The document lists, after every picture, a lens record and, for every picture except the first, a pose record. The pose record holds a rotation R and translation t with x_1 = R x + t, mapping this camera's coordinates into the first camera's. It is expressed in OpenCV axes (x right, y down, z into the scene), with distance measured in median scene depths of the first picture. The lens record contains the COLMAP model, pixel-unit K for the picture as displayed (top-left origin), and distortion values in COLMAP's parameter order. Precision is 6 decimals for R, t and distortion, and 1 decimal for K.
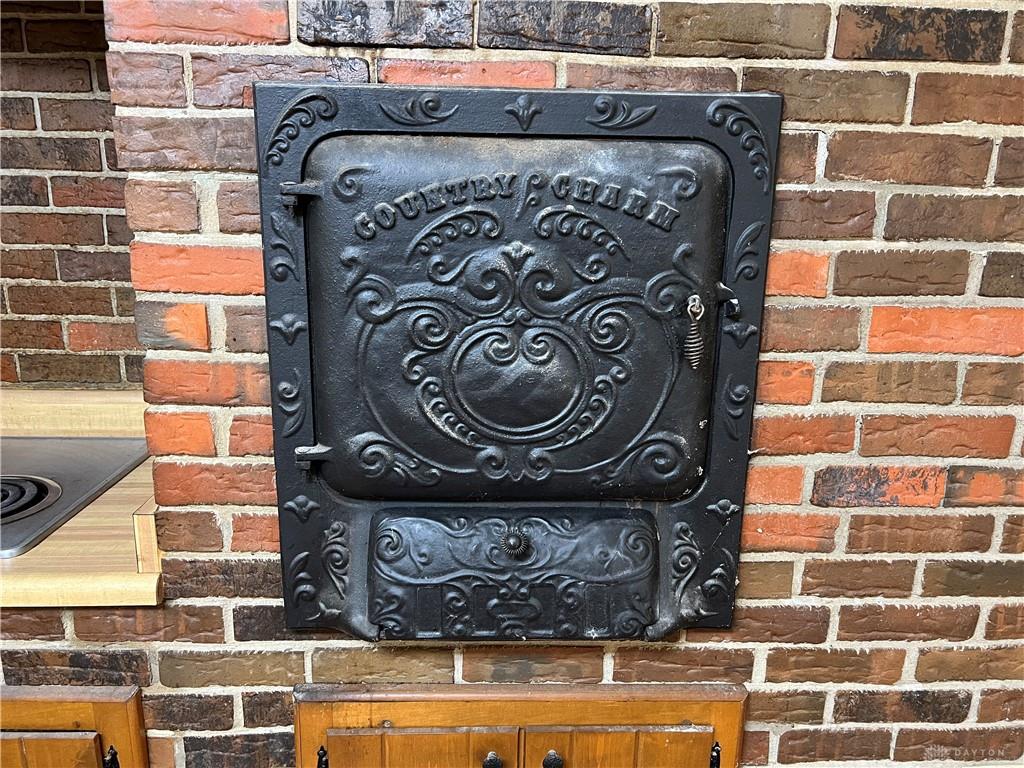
lens RADIAL K [[783.3, 0, 512.3], [0, 783.3, 380.5], [0, 0, 1]] dist [0.039853, -0.045309]
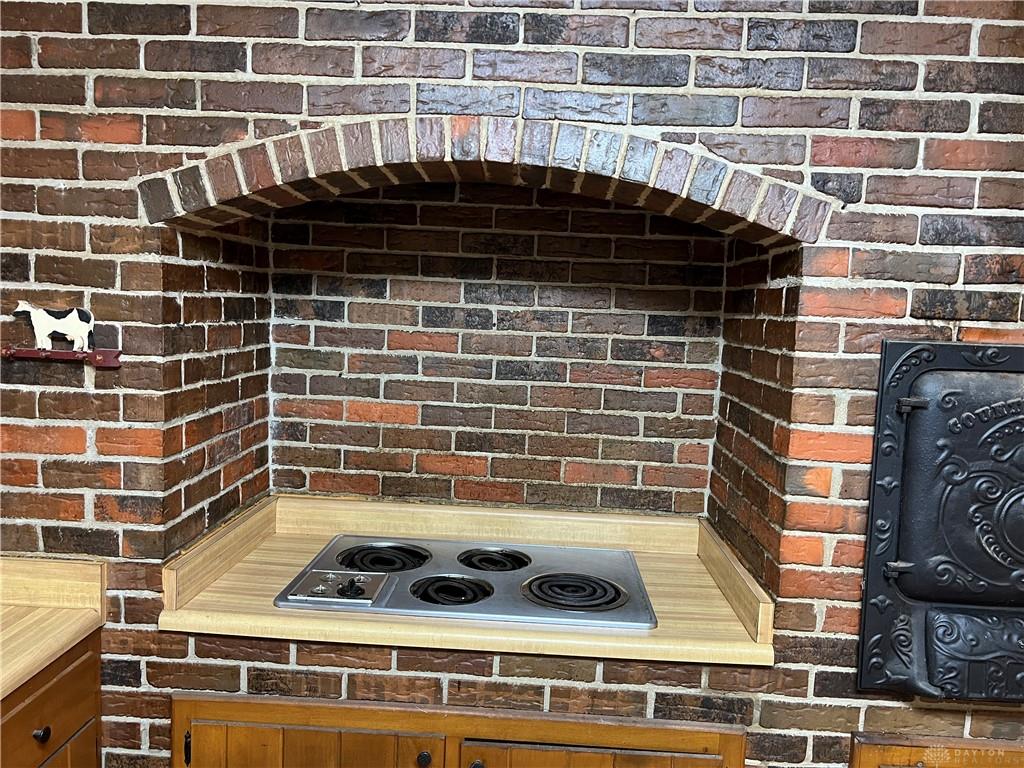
lens RADIAL K [[783.3, 0, 476.9], [0, 783.3, 365.7], [0, 0, 1]] dist [0.039853, -0.045309]
pose [[0.996720, 0.025232, -0.076892, -0.937805], [-0.037751, 0.985402, -0.166003, -0.008073], [0.071581, 0.168361, 0.983123, -0.630665]]
